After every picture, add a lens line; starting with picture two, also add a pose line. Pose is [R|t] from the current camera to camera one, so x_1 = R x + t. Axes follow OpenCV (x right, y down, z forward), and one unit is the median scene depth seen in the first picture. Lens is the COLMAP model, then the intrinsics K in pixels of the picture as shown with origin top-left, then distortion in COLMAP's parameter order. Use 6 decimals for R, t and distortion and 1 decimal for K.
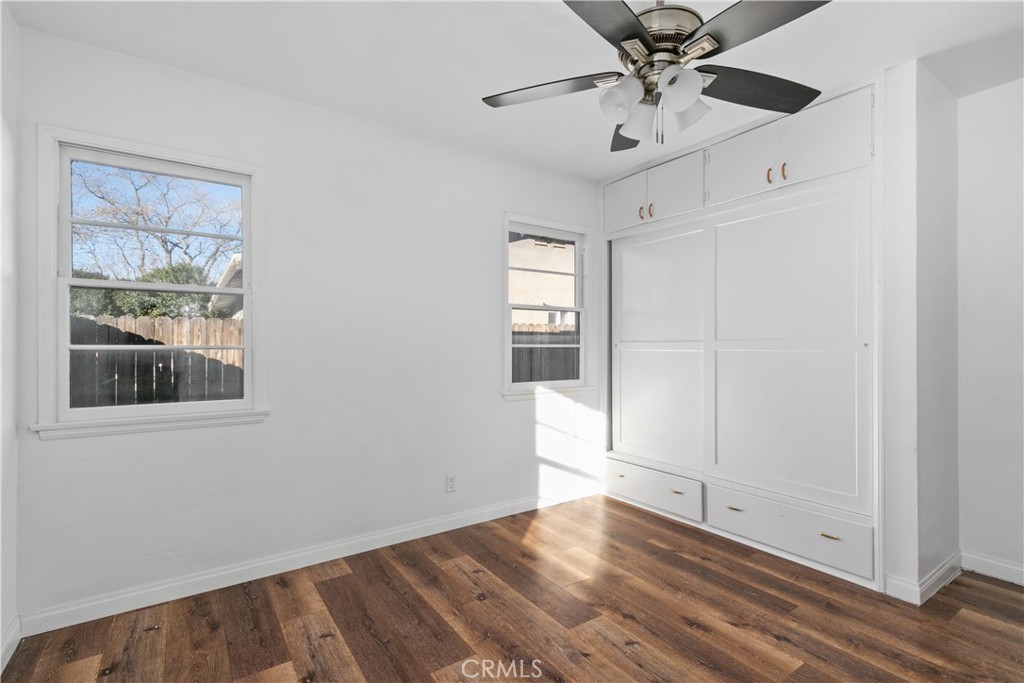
lens RADIAL K [[472.2, 0, 504.1], [0, 472.2, 344.6], [0, 0, 1]] dist [0.004127, -0.000825]
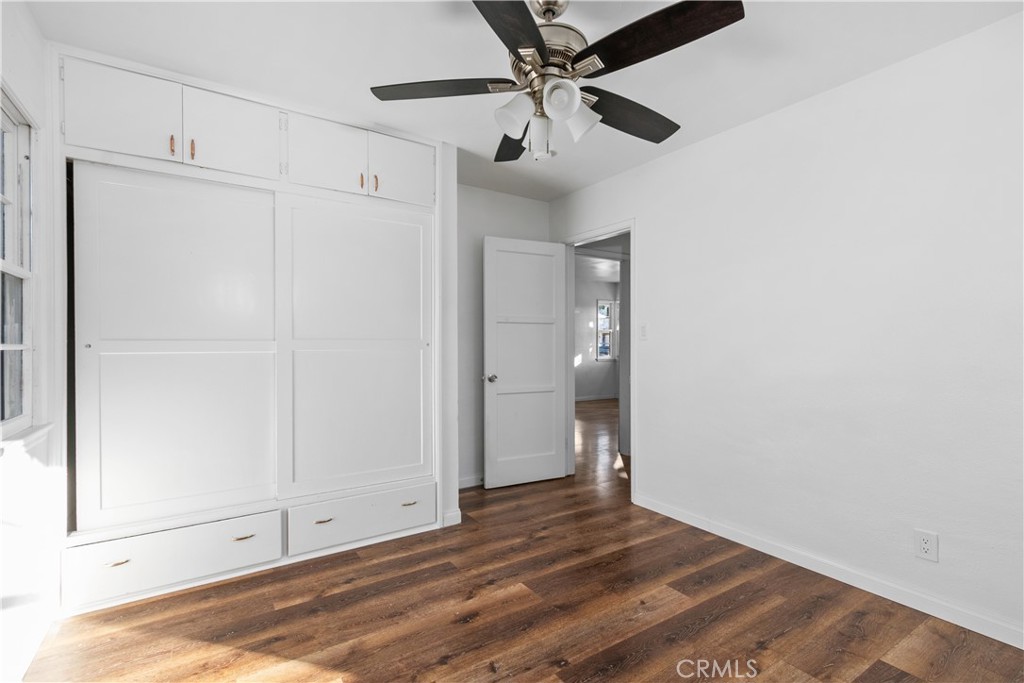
lens RADIAL K [[467.7, 0, 504.0], [0, 467.7, 344.1], [0, 0, 1]] dist [0.003804, -0.000146]
pose [[0.024507, -0.002394, 0.999697, -0.513092], [-0.000300, 0.999997, 0.002402, -0.003525], [-0.999700, -0.000359, 0.024507, 0.758663]]
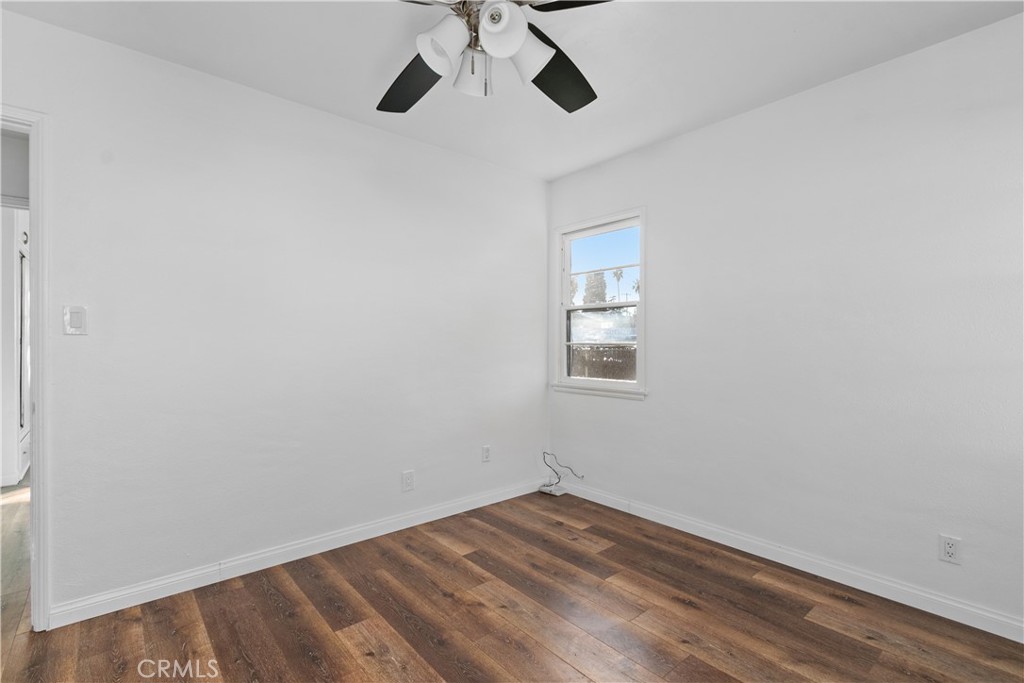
lens RADIAL K [[472.2, 0, 504.1], [0, 472.2, 344.6], [0, 0, 1]] dist [0.004127, -0.000825]
pose [[-0.994542, 0.000779, -0.104332, 0.267205], [-0.000134, 0.999962, 0.008746, -0.002212], [0.104335, 0.008712, -0.994504, 1.284641]]
